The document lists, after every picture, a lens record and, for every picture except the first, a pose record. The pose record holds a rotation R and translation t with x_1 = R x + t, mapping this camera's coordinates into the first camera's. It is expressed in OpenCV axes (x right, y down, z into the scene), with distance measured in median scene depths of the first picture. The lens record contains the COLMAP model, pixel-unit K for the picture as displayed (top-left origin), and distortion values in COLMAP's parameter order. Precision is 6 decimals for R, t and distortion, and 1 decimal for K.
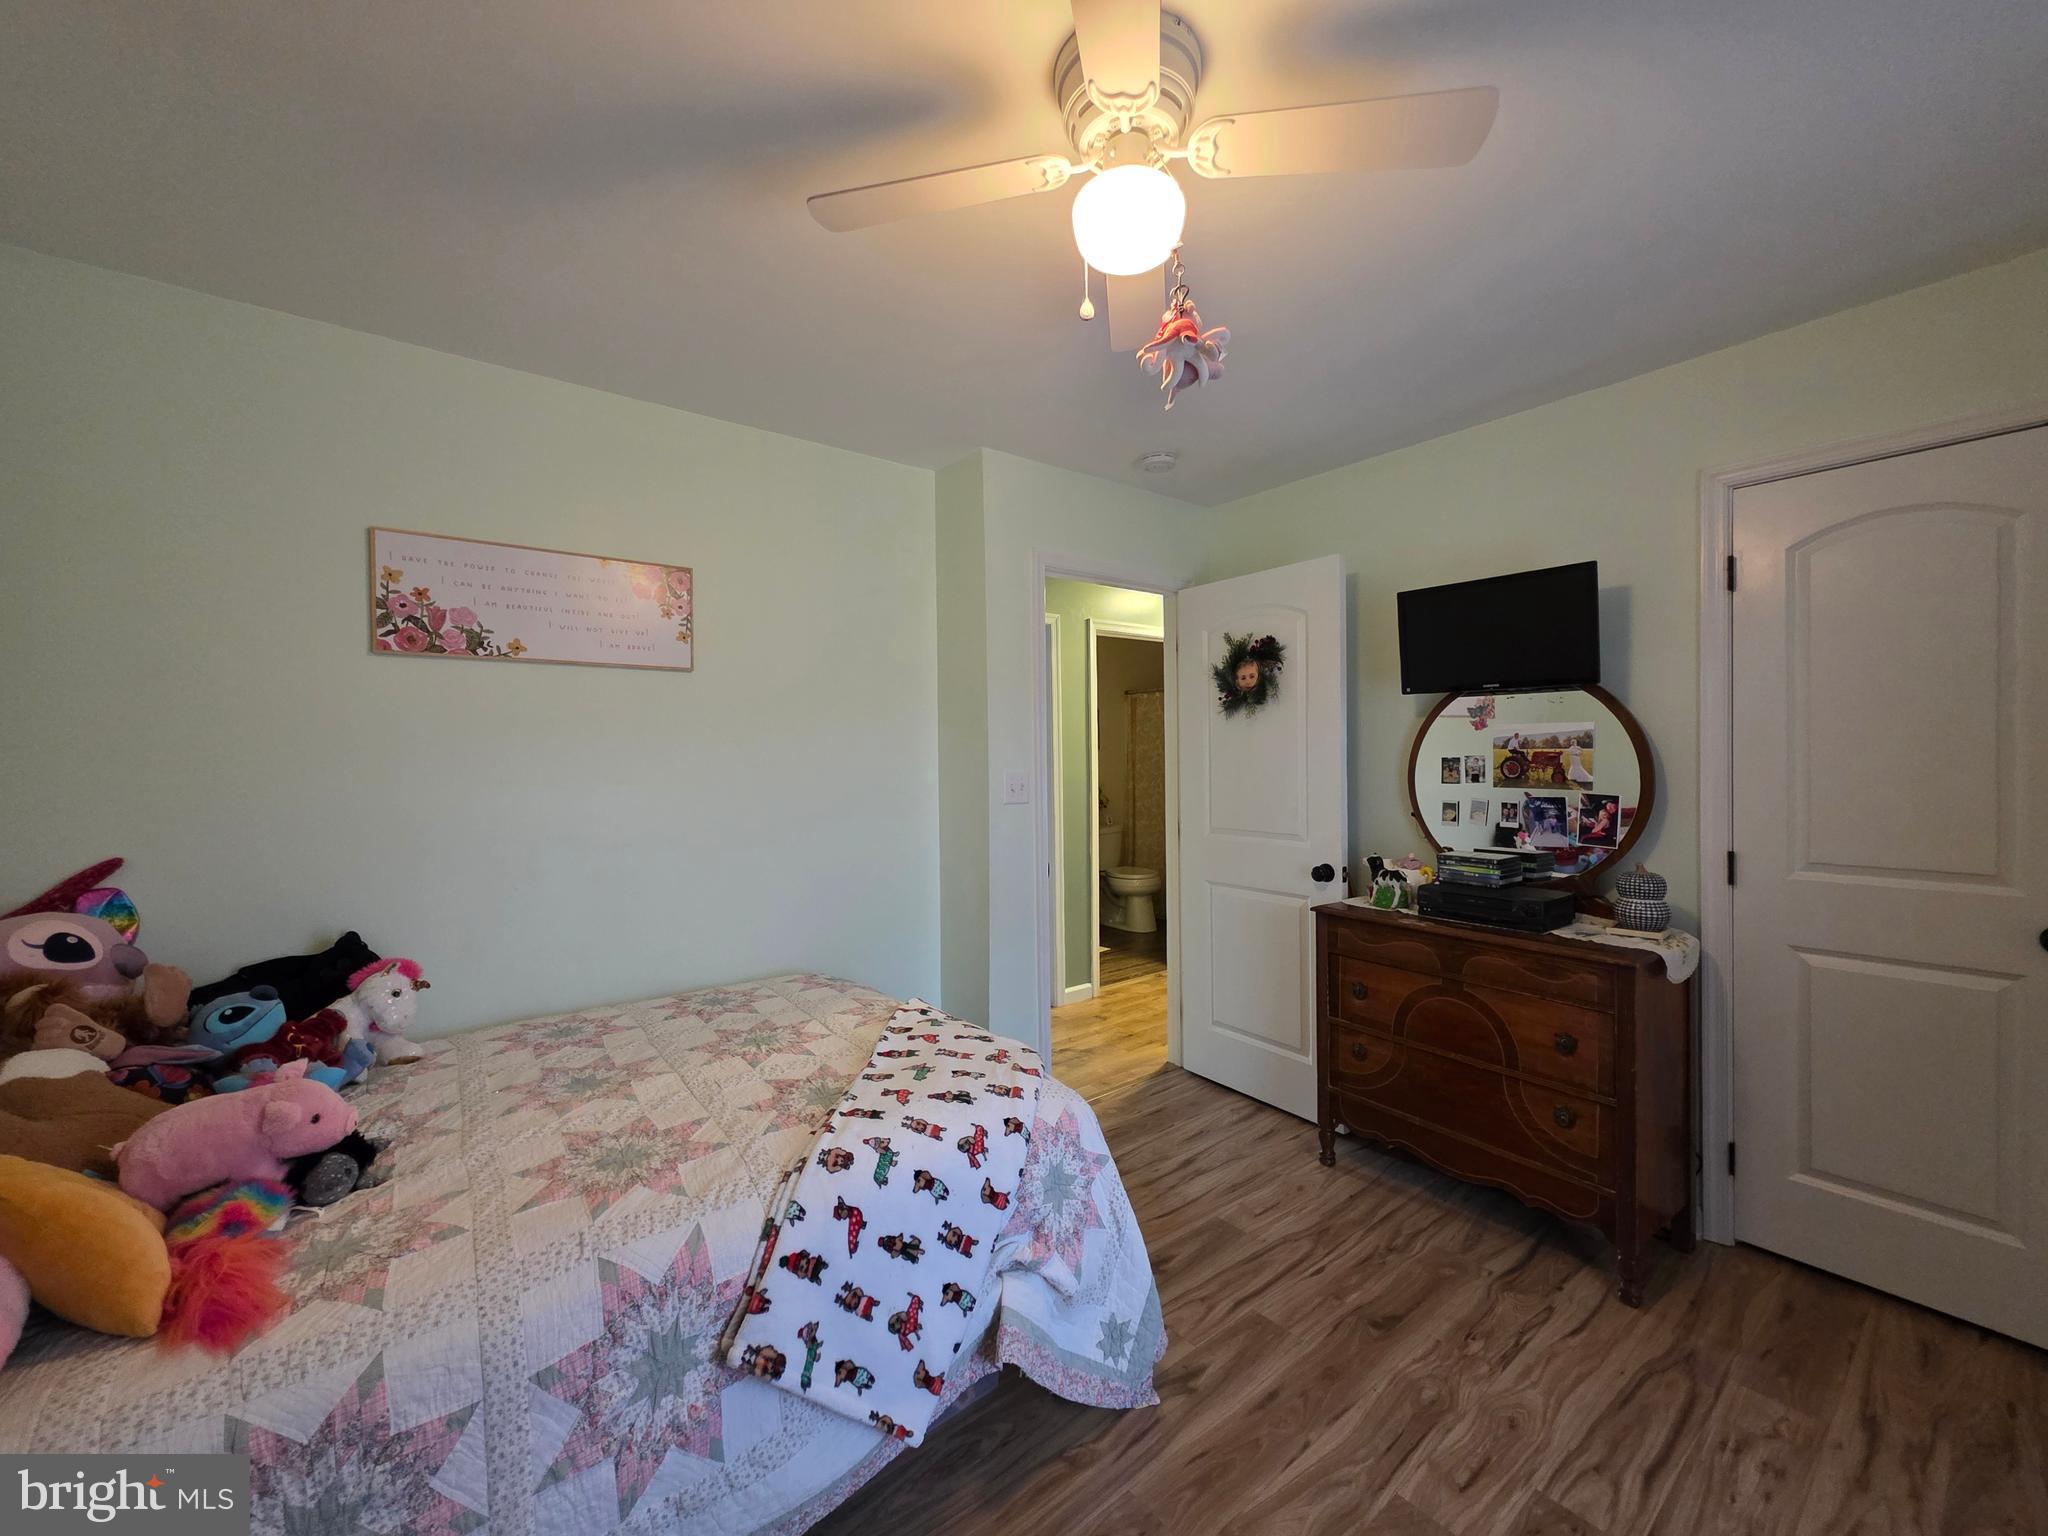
lens RADIAL K [[810.4, 0, 1024.0], [0, 810.4, 767.3], [0, 0, 1]] dist [0.006705, -0.000084]
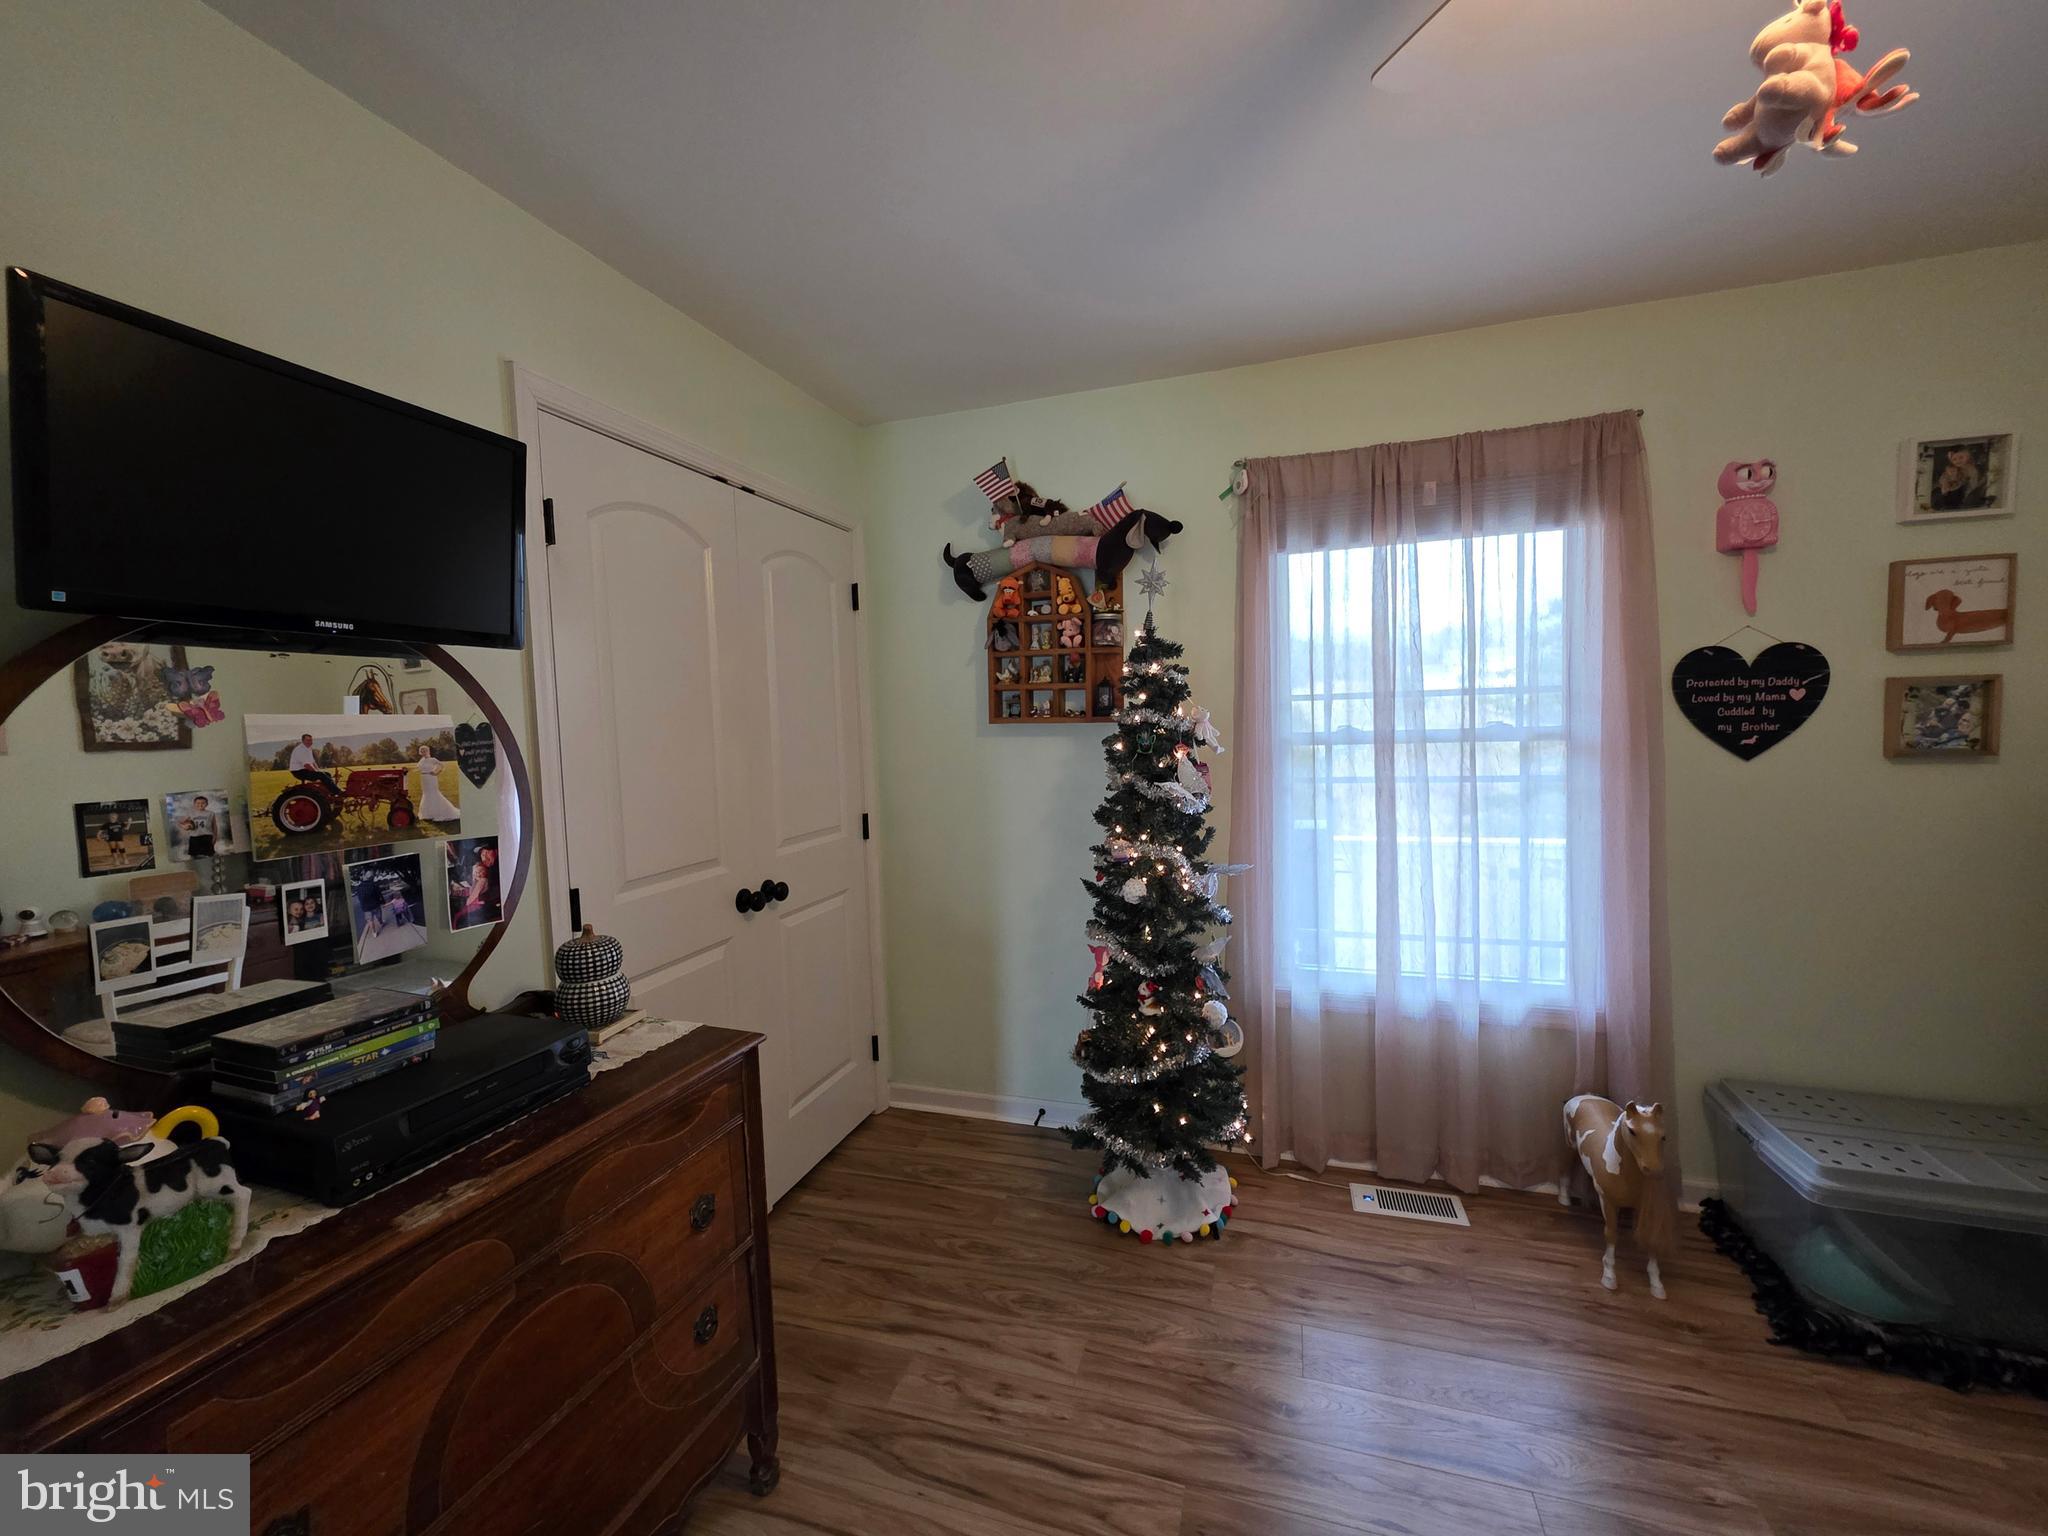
lens RADIAL K [[816.7, 0, 1021.8], [0, 816.7, 766.8], [0, 0, 1]] dist [0.002558, -0.000012]
pose [[-0.557569, -0.015454, 0.829987, -0.003336], [0.056169, 0.996833, 0.056294, -0.028672], [-0.828228, 0.078007, -0.554935, 0.979262]]
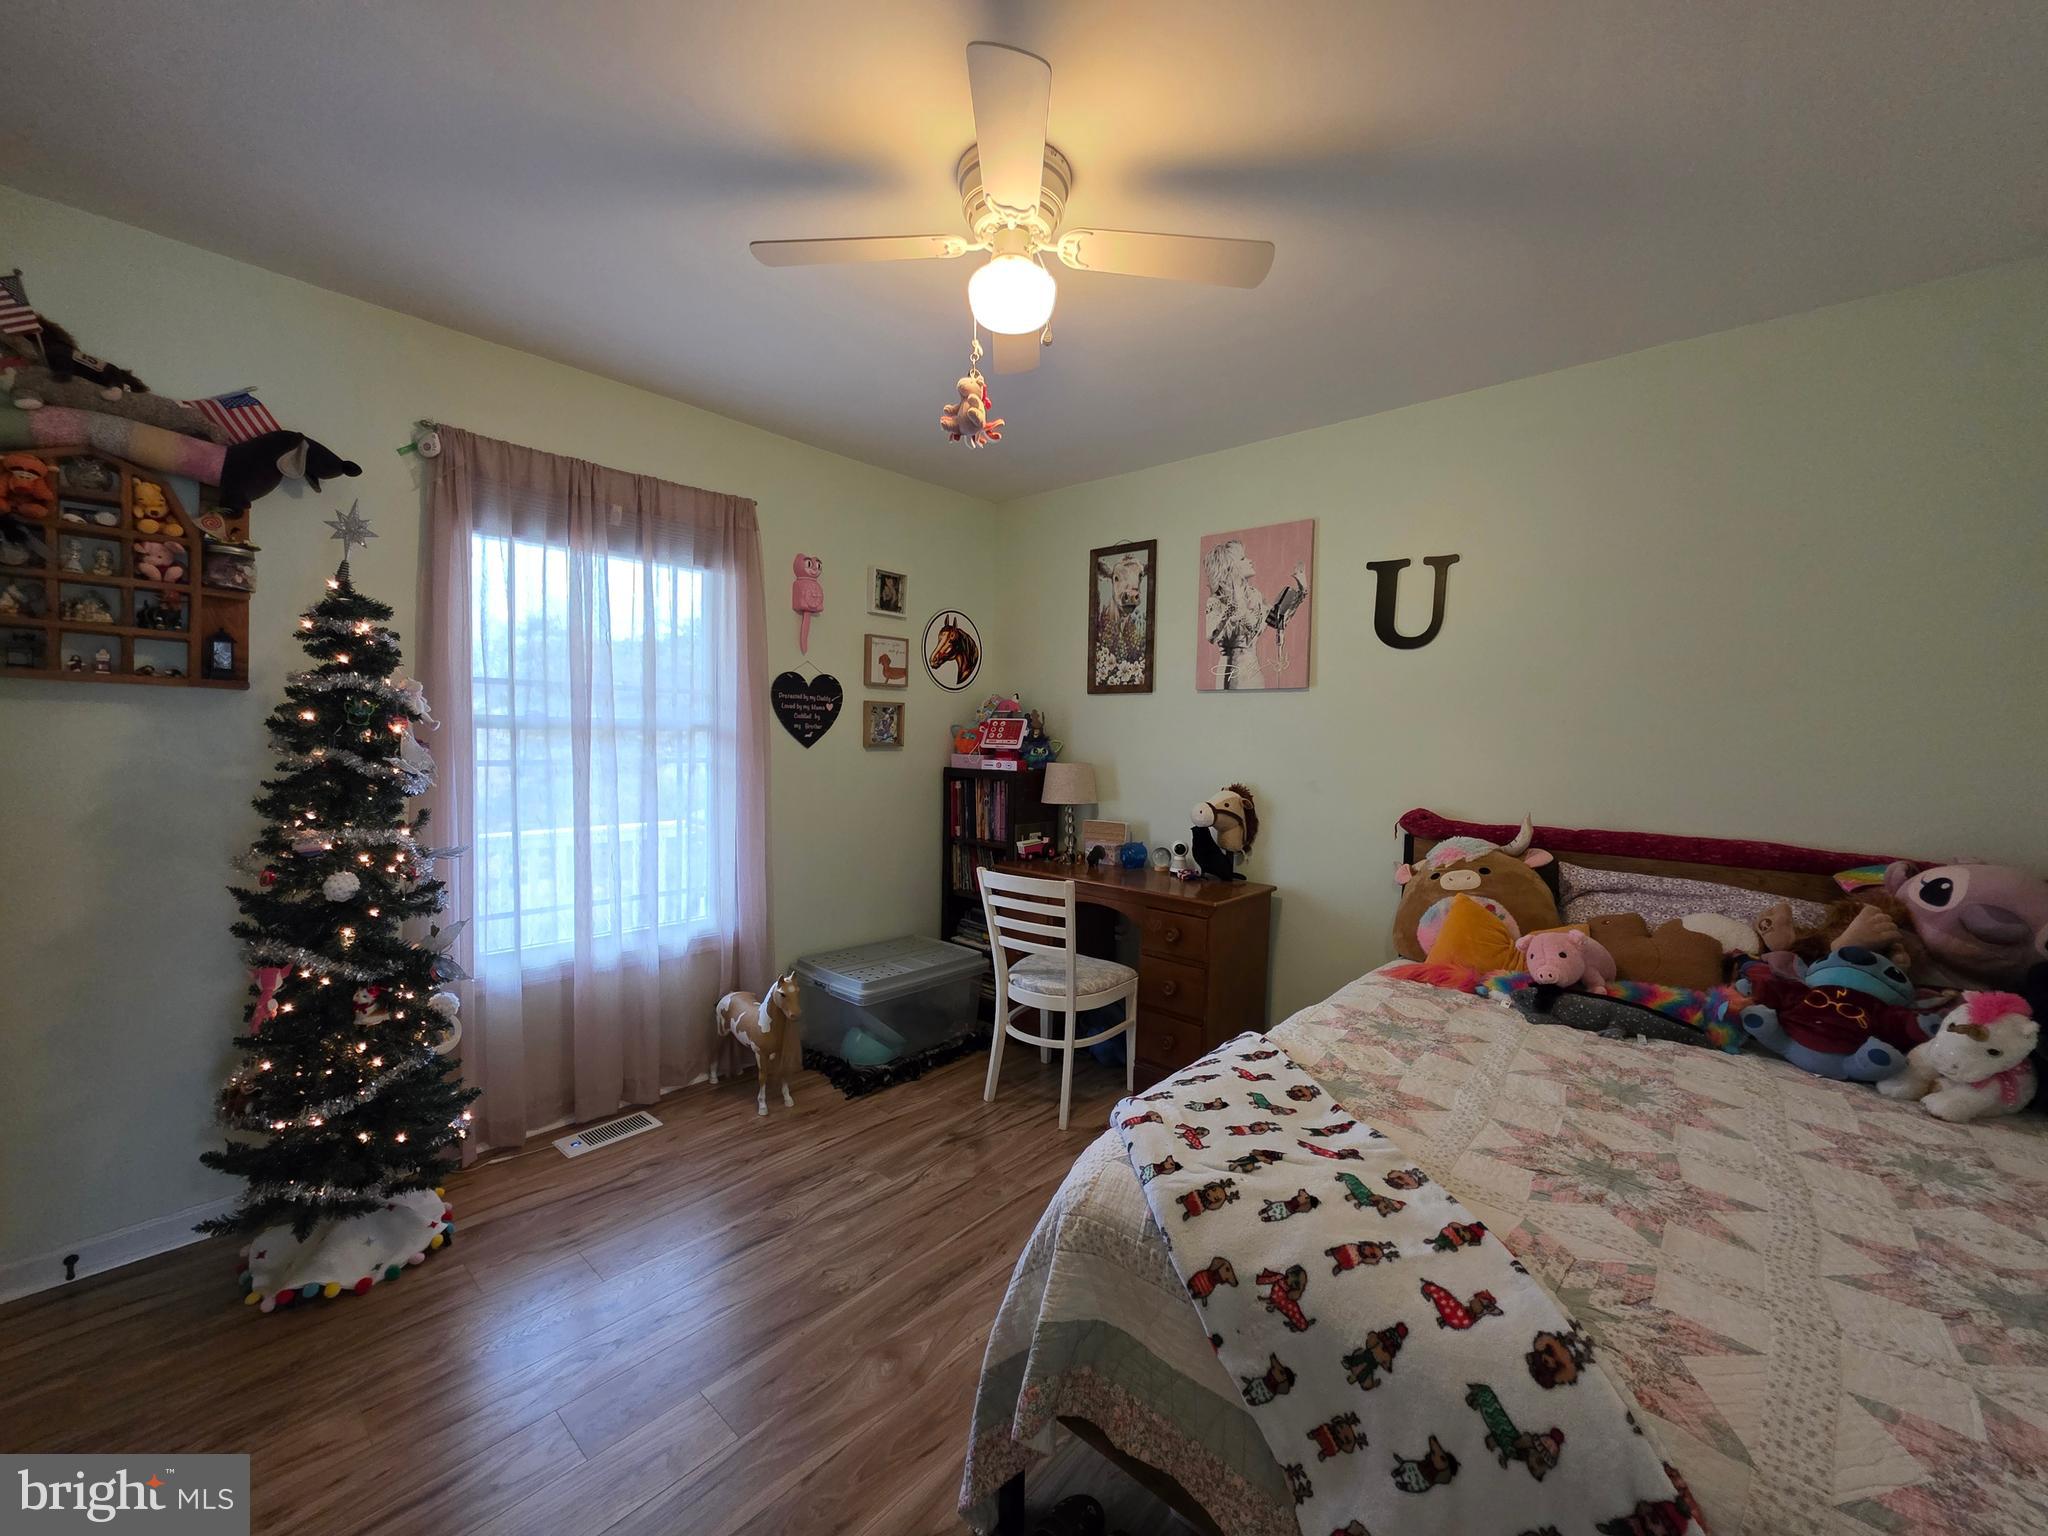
lens RADIAL K [[816.7, 0, 1021.8], [0, 816.7, 766.8], [0, 0, 1]] dist [0.002558, -0.000012]
pose [[-0.984492, 0.001635, -0.175424, 0.173832], [-0.009884, 0.997851, 0.064768, -0.003057], [0.175153, 0.065497, -0.982360, 1.235792]]
